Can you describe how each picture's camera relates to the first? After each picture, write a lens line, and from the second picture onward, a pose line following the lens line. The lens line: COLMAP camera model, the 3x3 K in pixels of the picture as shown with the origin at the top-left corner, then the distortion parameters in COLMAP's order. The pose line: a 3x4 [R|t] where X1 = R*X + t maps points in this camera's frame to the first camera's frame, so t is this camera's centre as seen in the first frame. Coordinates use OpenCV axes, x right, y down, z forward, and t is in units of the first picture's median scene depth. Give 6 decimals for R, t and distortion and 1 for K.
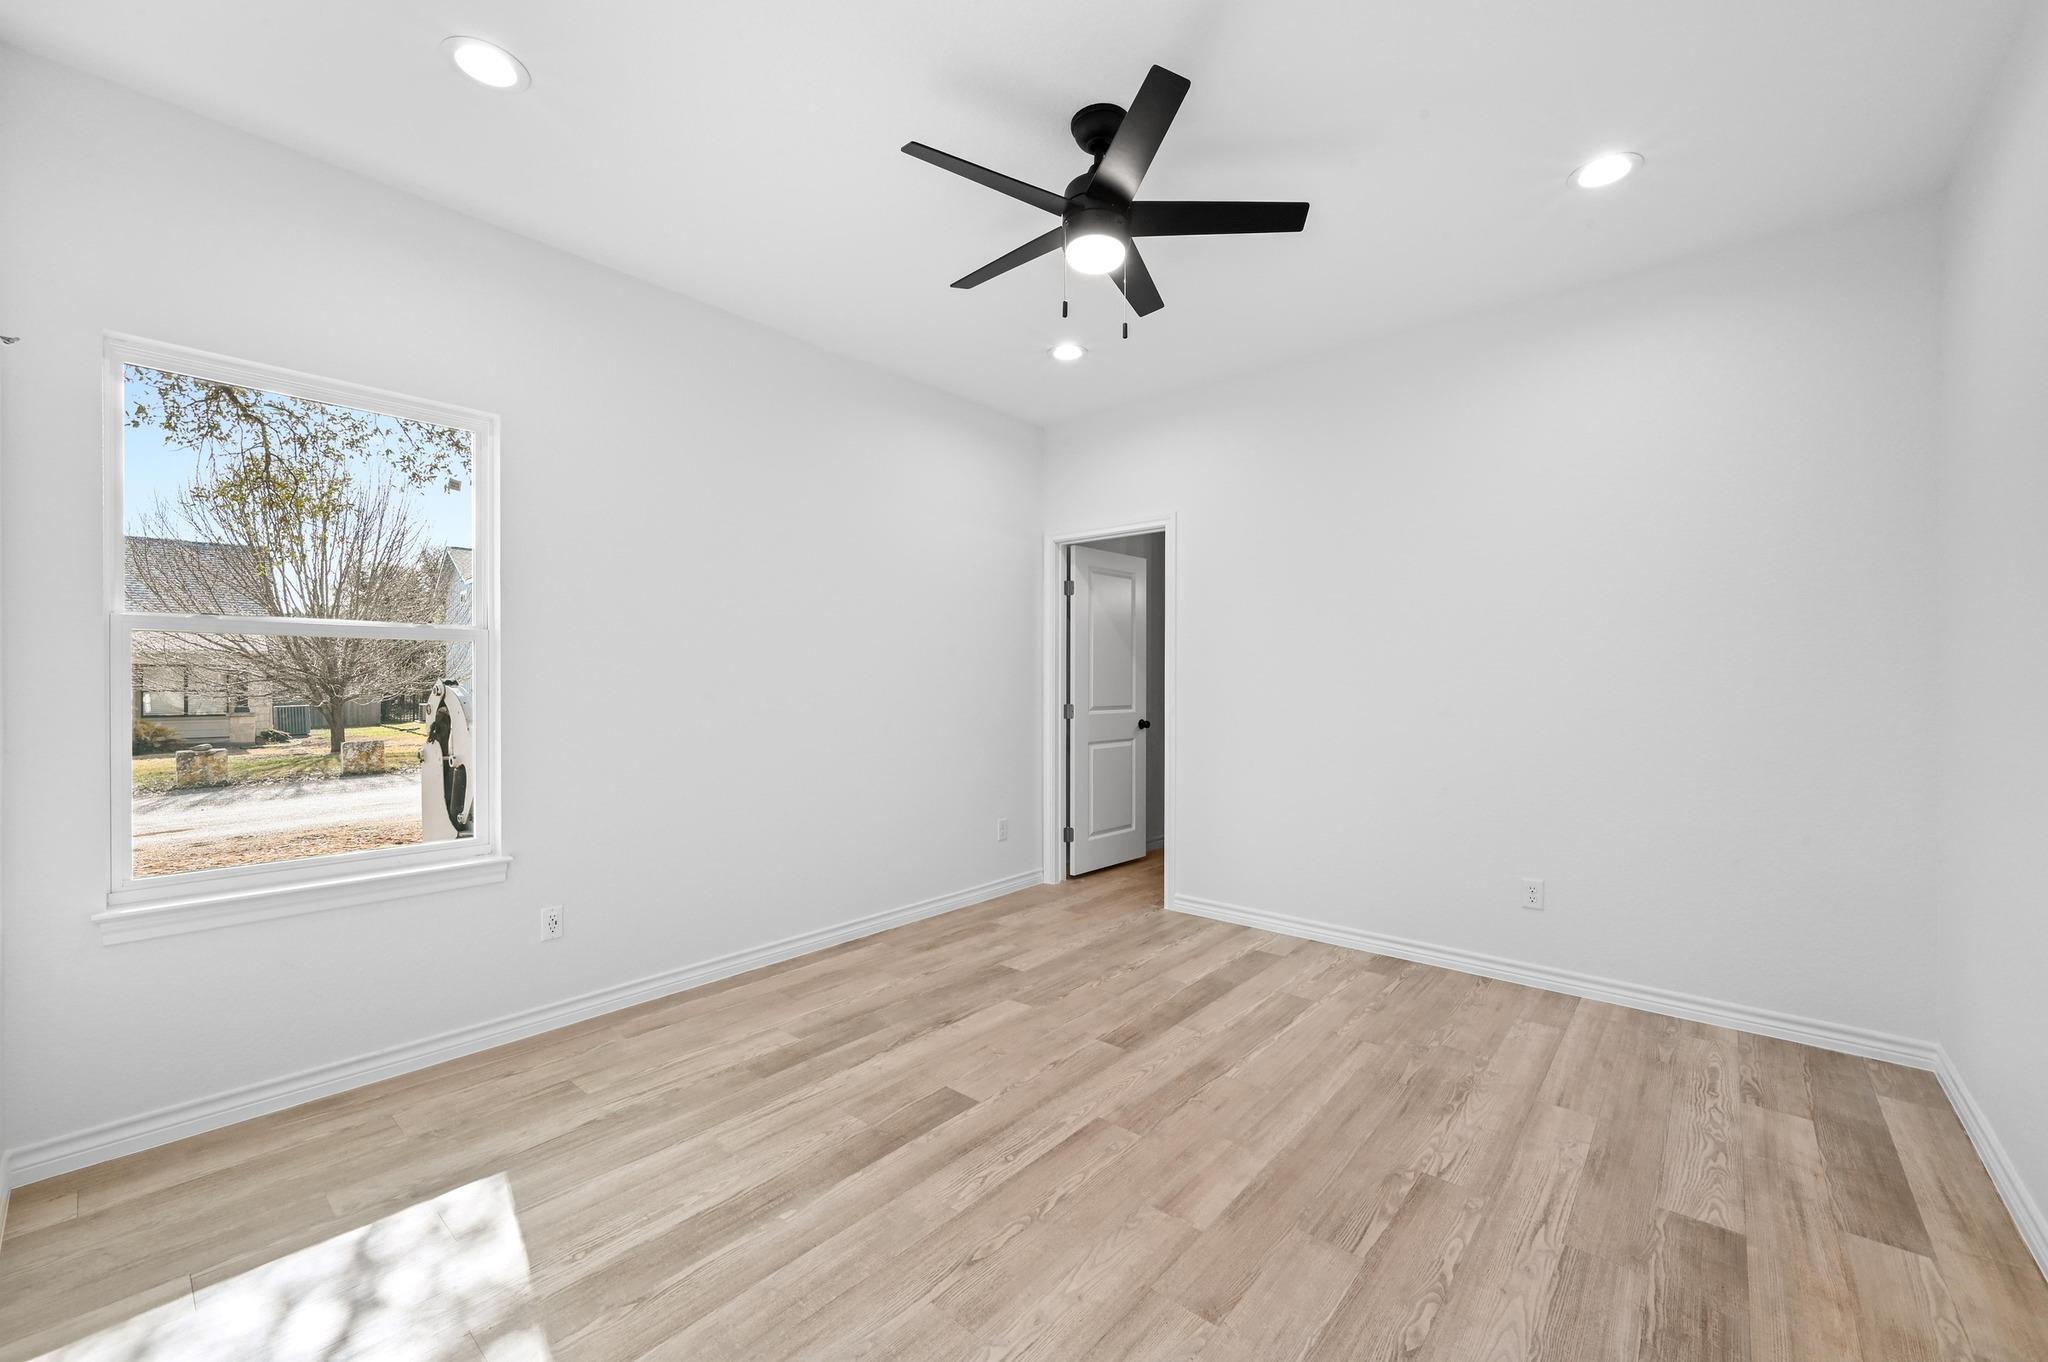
lens RADIAL K [[809.2, 0, 1035.0], [0, 809.2, 689.3], [0, 0, 1]] dist [0.000392, 0.000085]
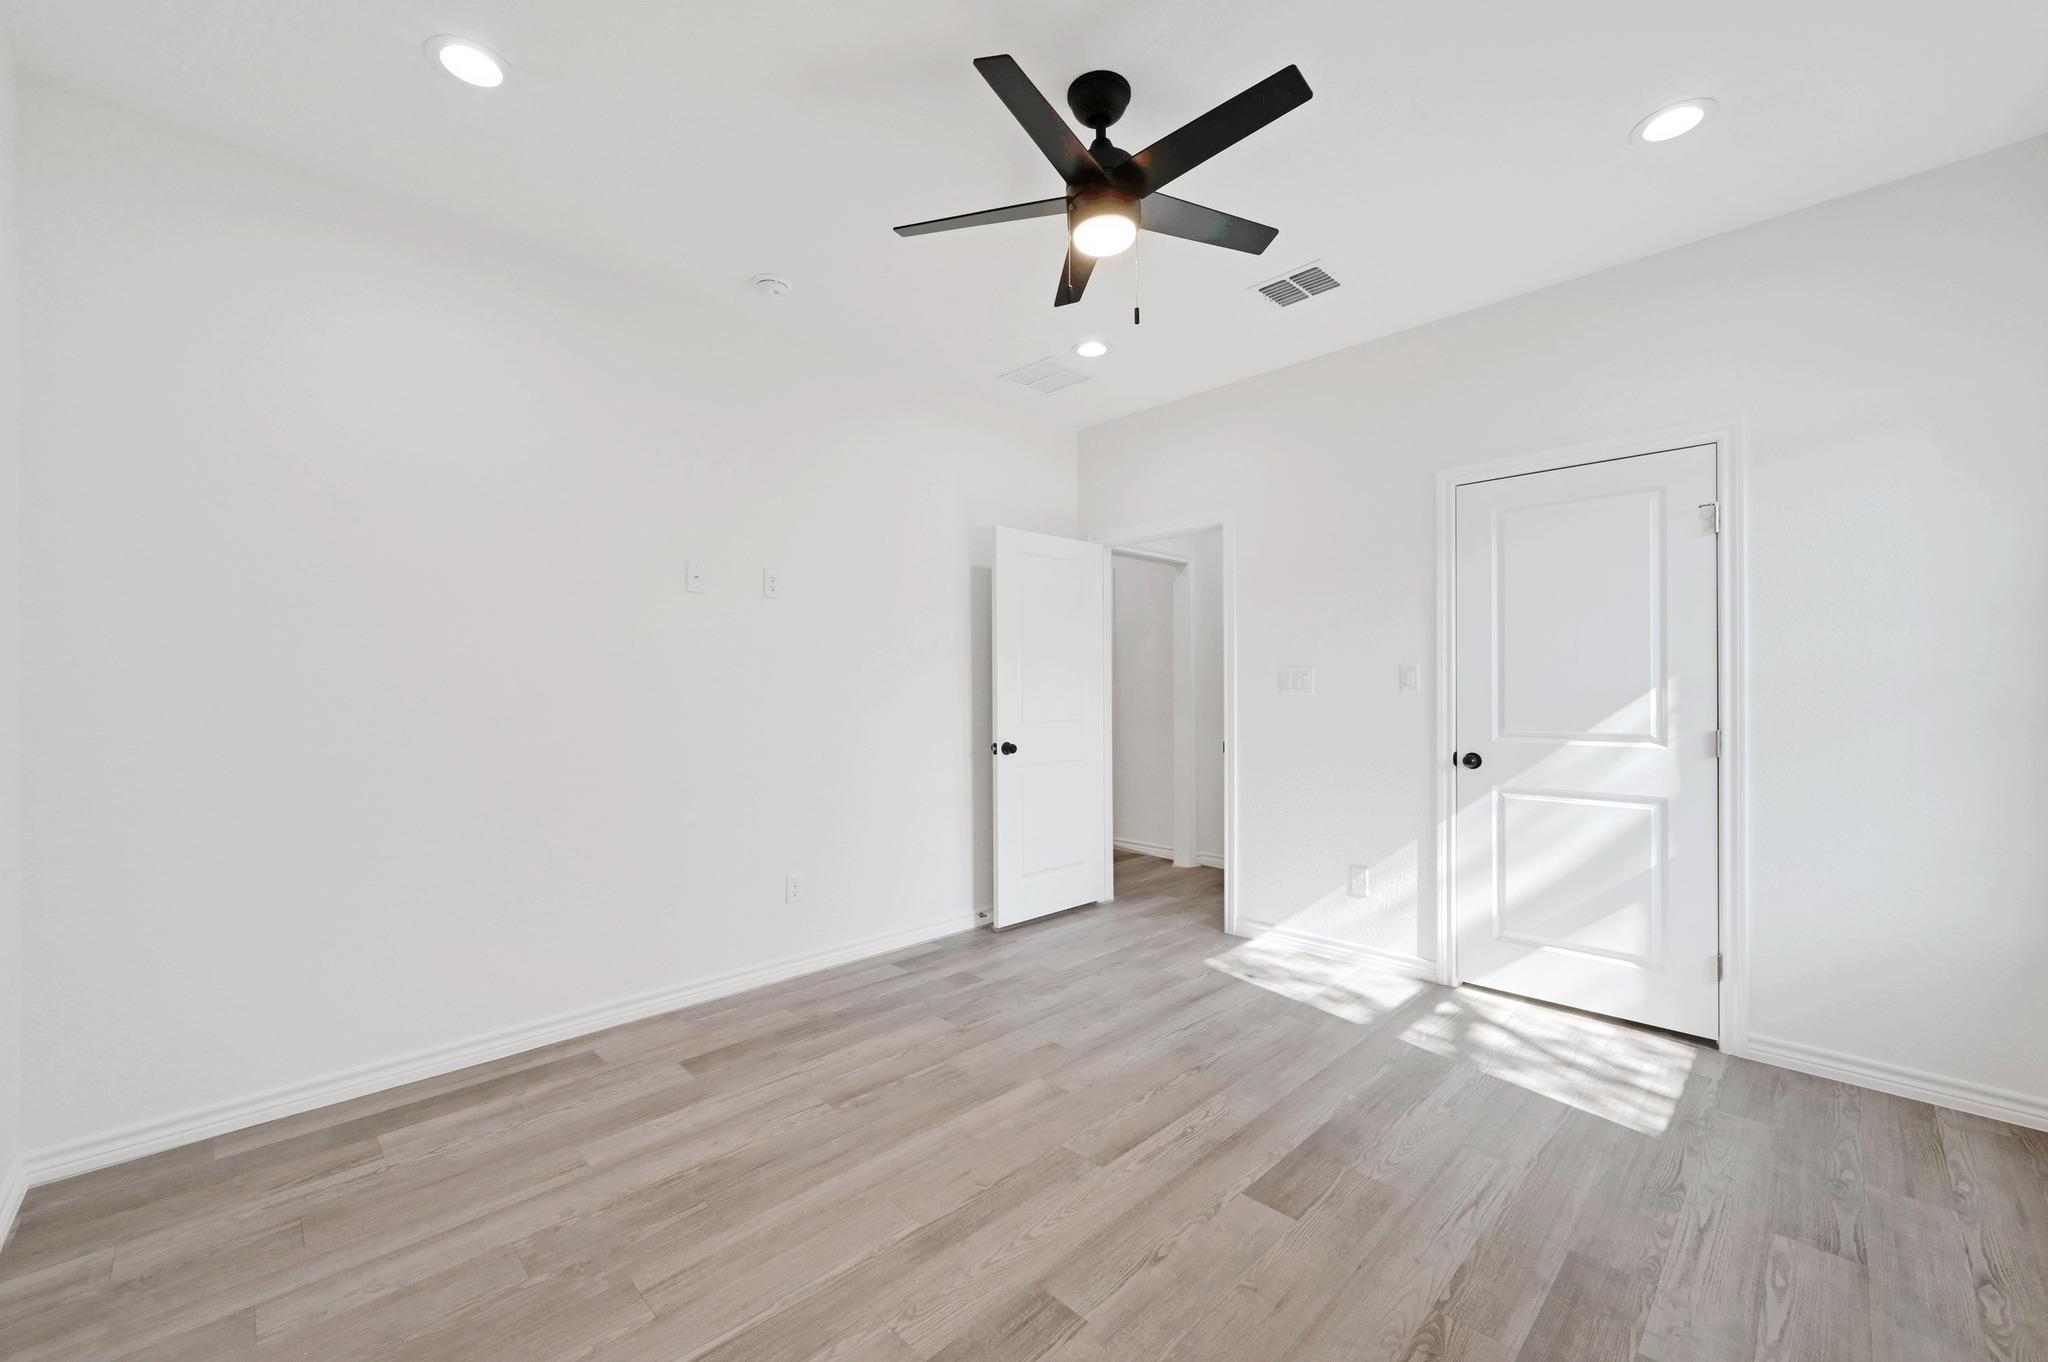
lens RADIAL K [[809.2, 0, 1026.6], [0, 809.2, 682.5], [0, 0, 1]] dist [0.000392, 0.000085]
pose [[-0.996079, 0.003406, 0.088402, 0.084817], [0.003515, 0.999993, 0.001074, -0.020650], [-0.088398, 0.001380, -0.996084, 2.019106]]
